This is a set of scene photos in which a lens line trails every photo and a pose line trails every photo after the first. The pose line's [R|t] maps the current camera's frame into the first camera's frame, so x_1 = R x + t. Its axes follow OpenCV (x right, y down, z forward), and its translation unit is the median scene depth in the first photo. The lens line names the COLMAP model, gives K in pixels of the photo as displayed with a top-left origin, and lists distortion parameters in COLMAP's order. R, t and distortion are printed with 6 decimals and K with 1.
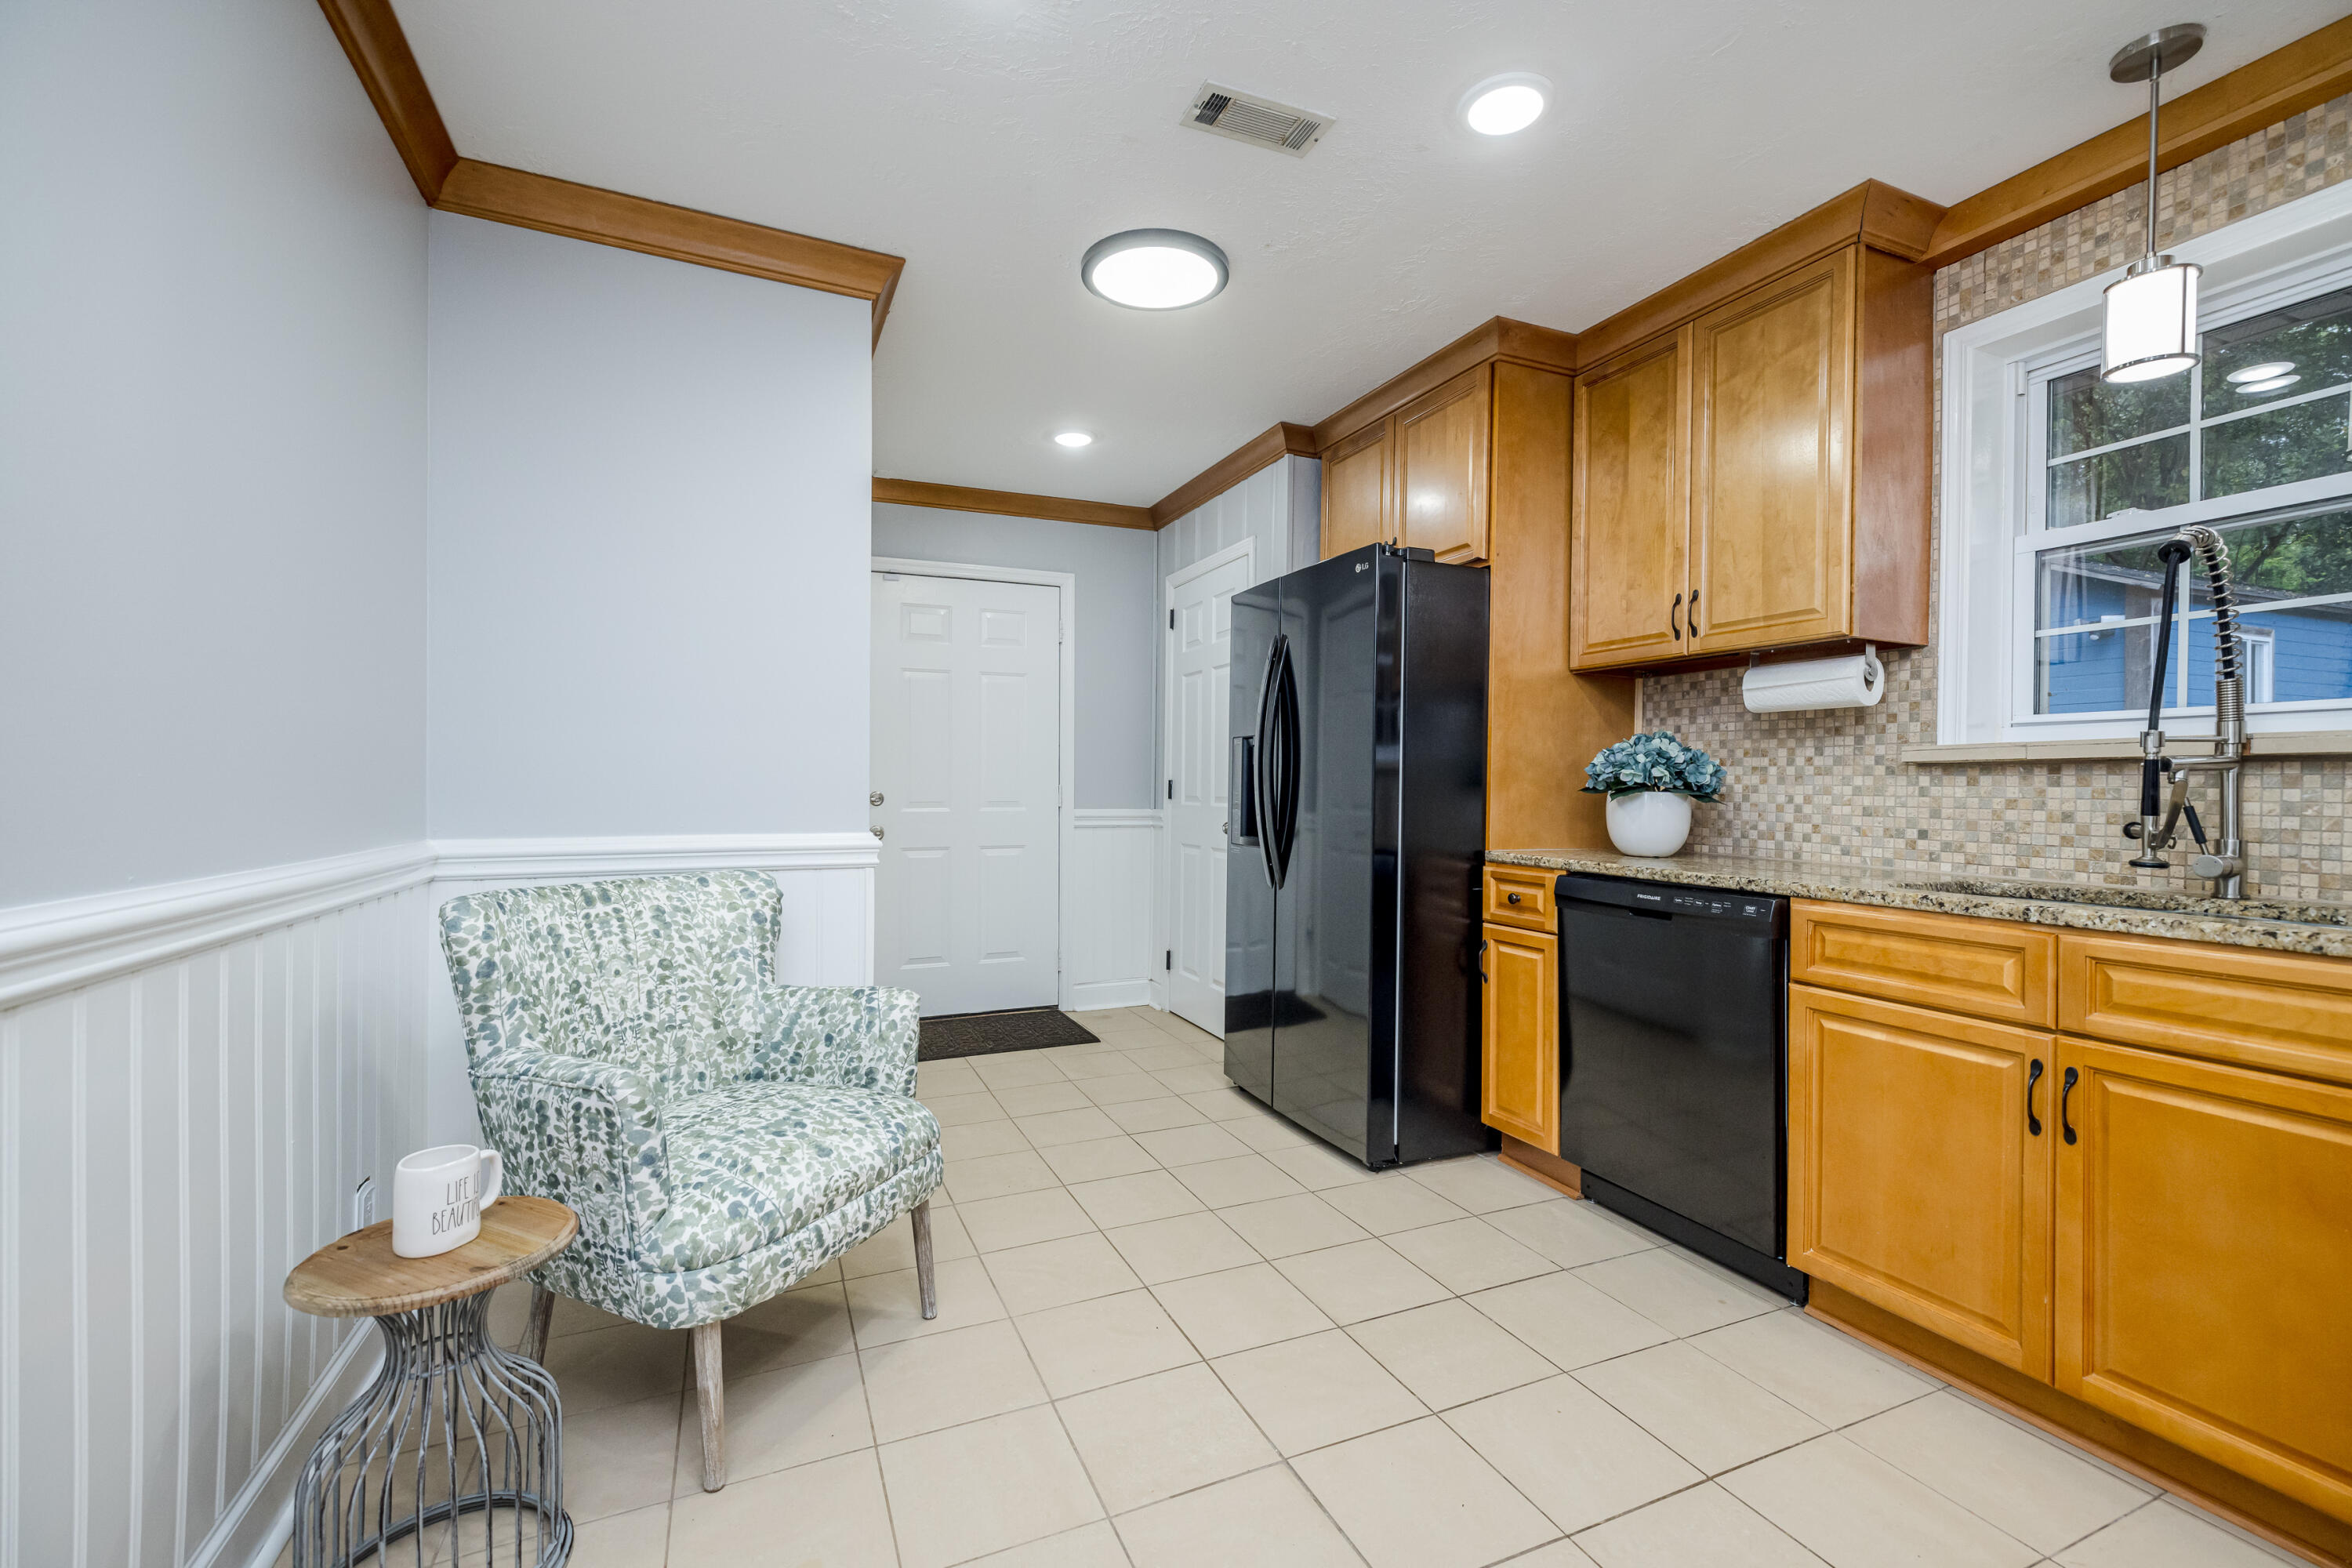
lens RADIAL K [[989.0, 0, 1174.5], [0, 989.0, 780.7], [0, 0, 1]] dist [0.003497, 0.000081]
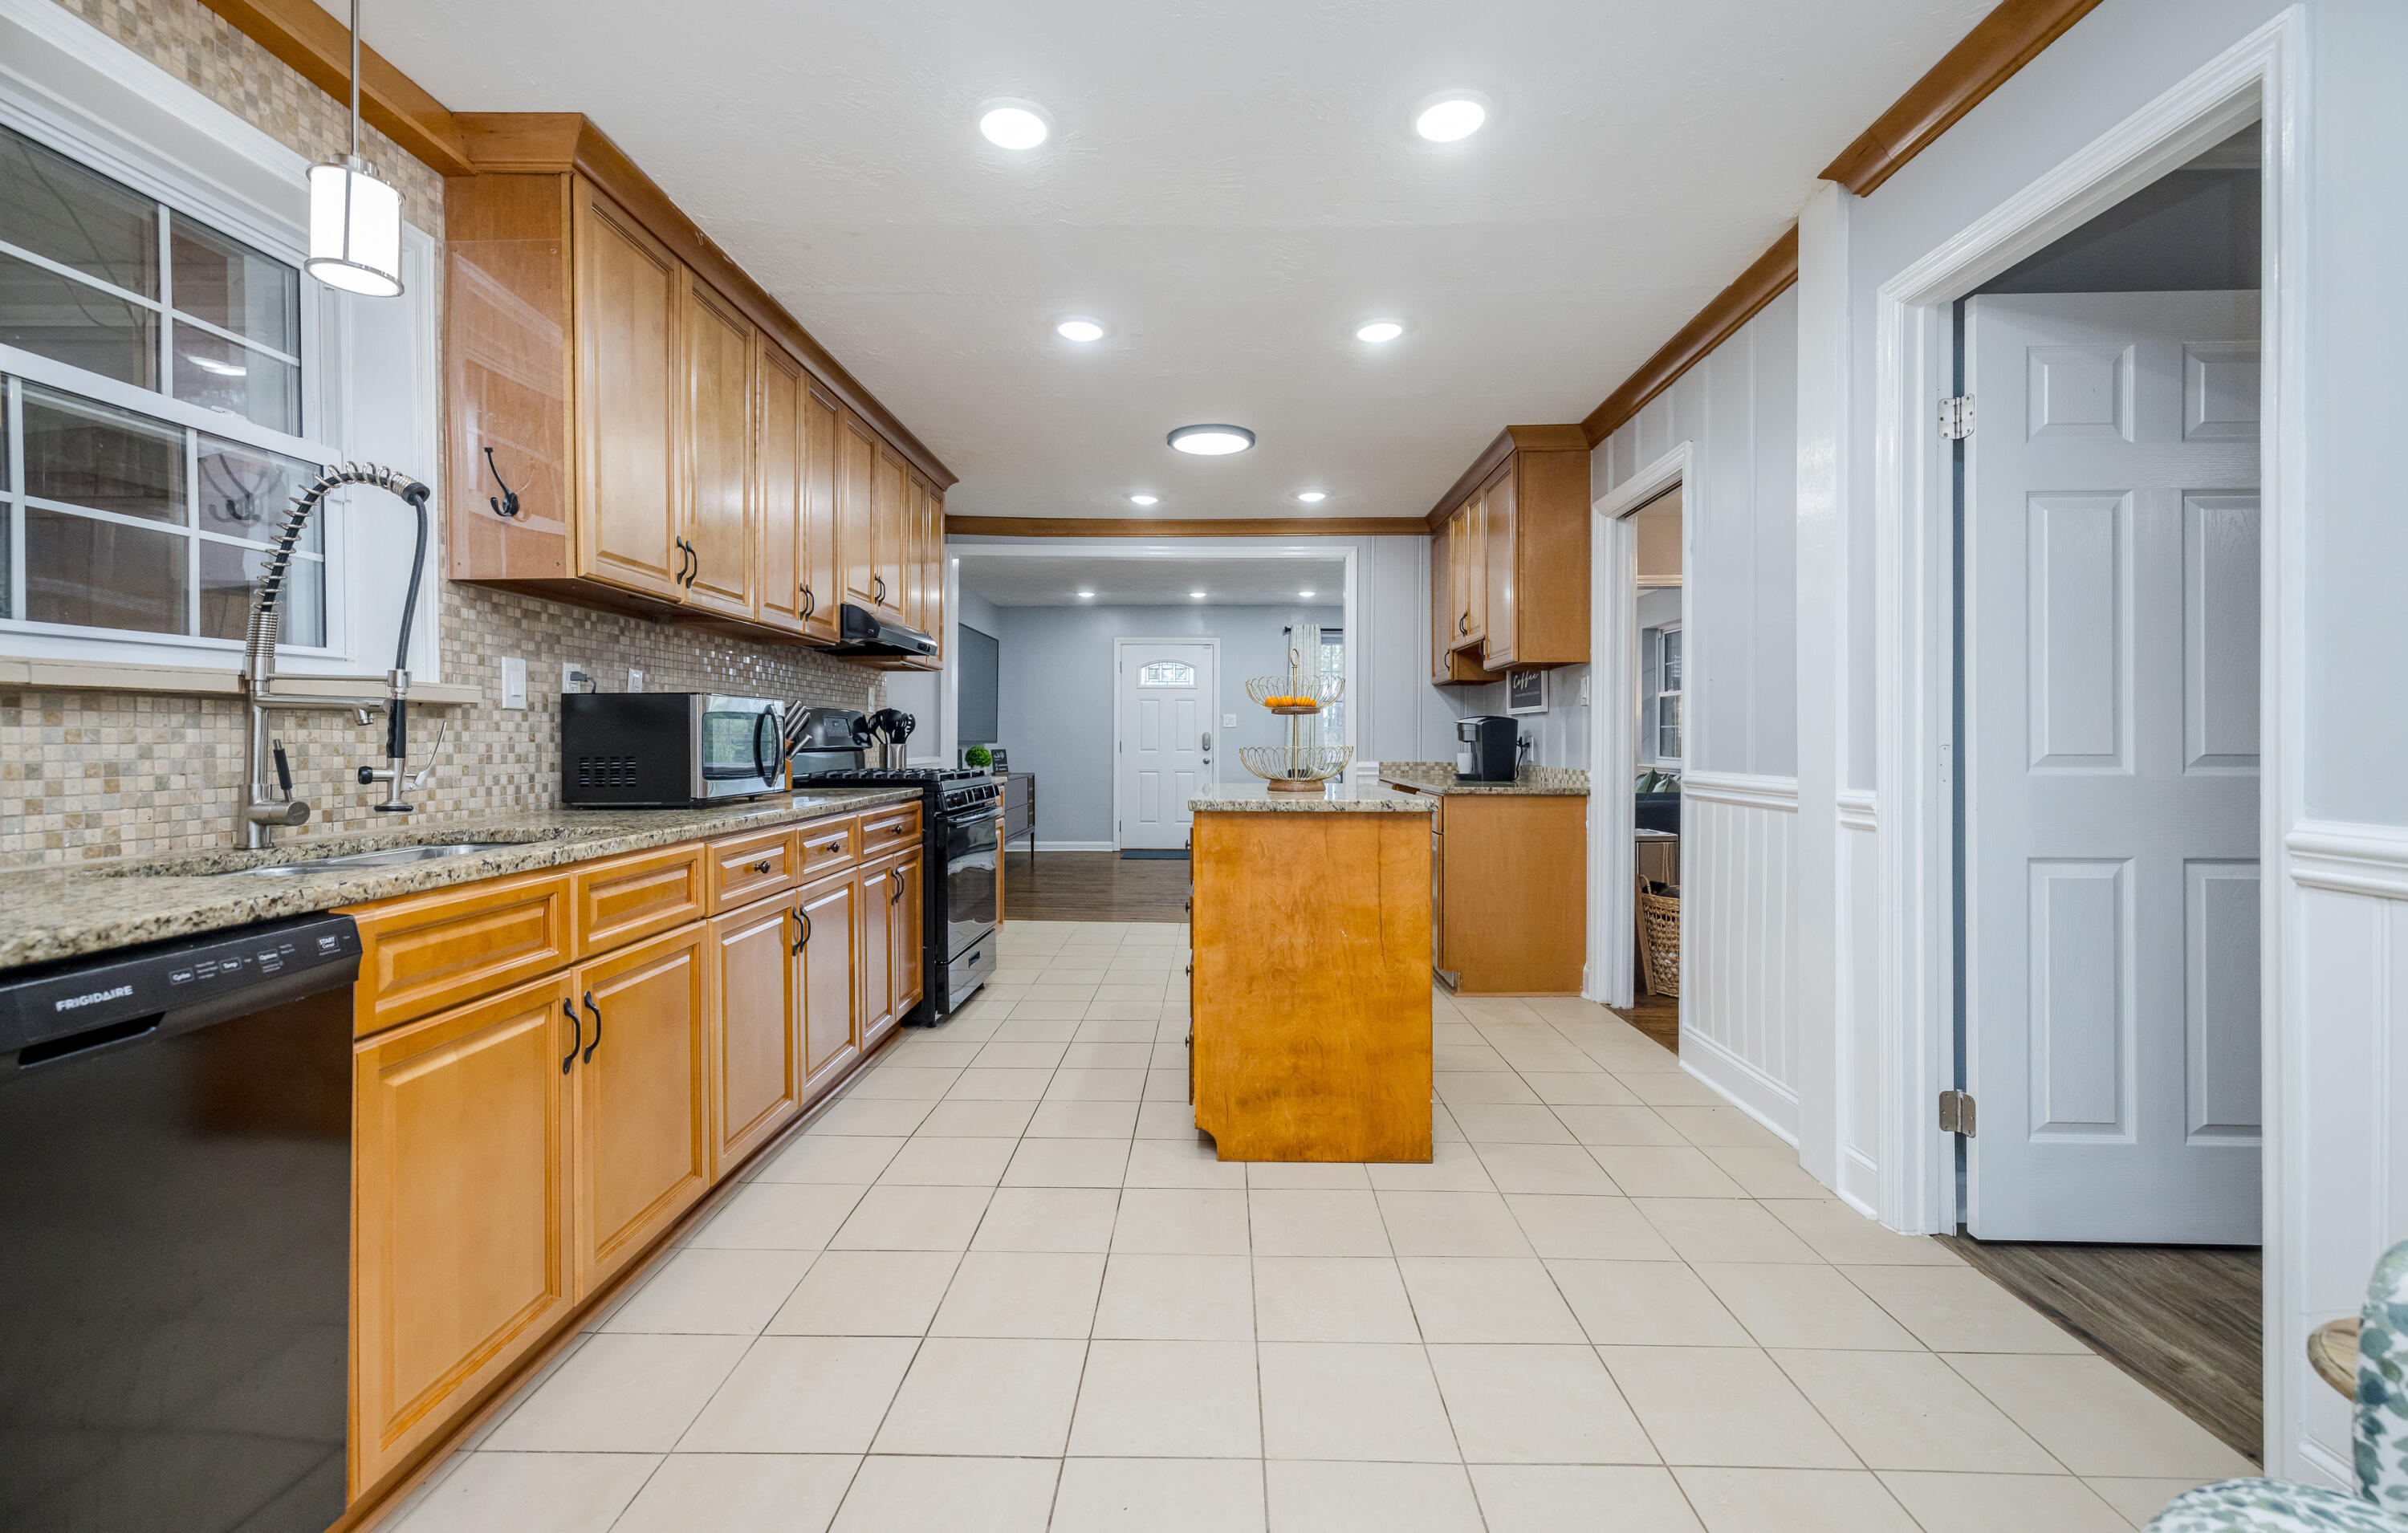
lens RADIAL K [[1017.4, 0, 1197.5], [0, 1017.4, 739.6], [0, 0, 1]] dist [0.001958, -0.000191]
pose [[-0.907649, -0.007633, 0.419660, -0.100725], [-0.007954, 0.999968, 0.000983, 0.007065], [-0.419654, -0.002445, -0.907681, 1.132571]]
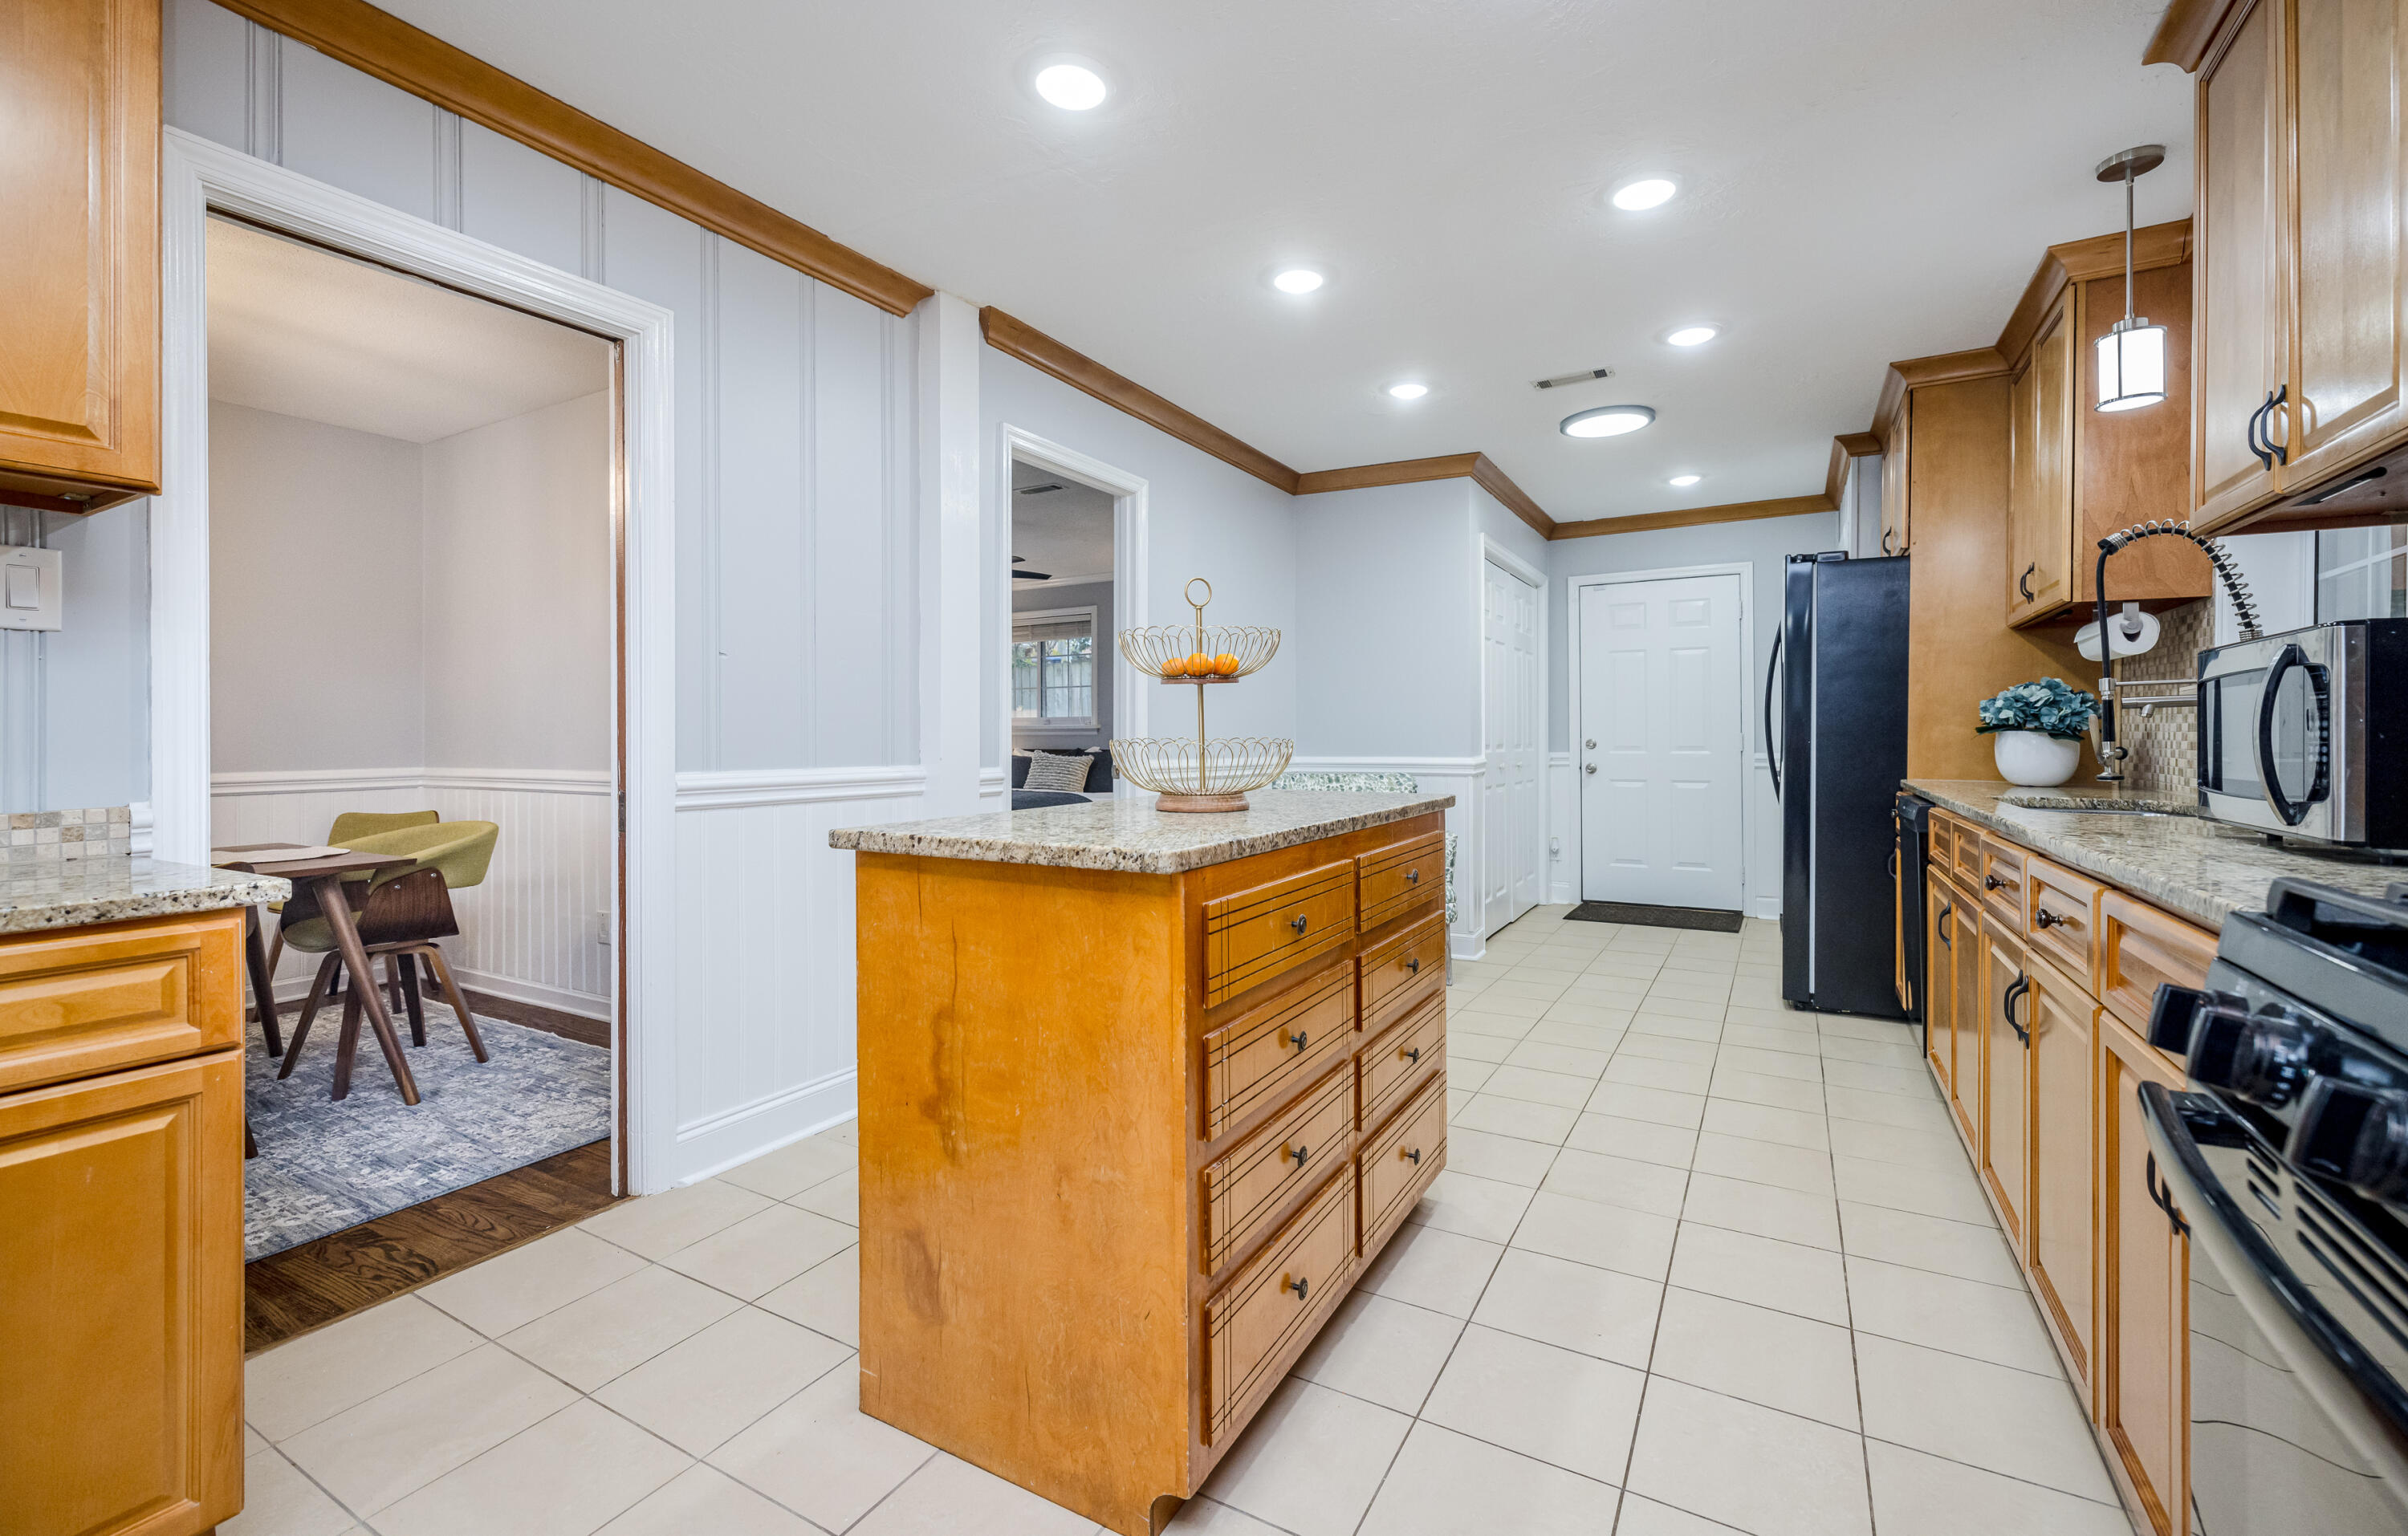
lens RADIAL K [[1014.4, 0, 1209.7], [0, 1014.4, 728.2], [0, 0, 1]] dist [0.003162, 0.000425]
pose [[0.601197, -0.013102, -0.798993, 0.974946], [0.004886, 0.999907, -0.012720, 0.020308], [0.799086, 0.003743, 0.601205, -0.578436]]
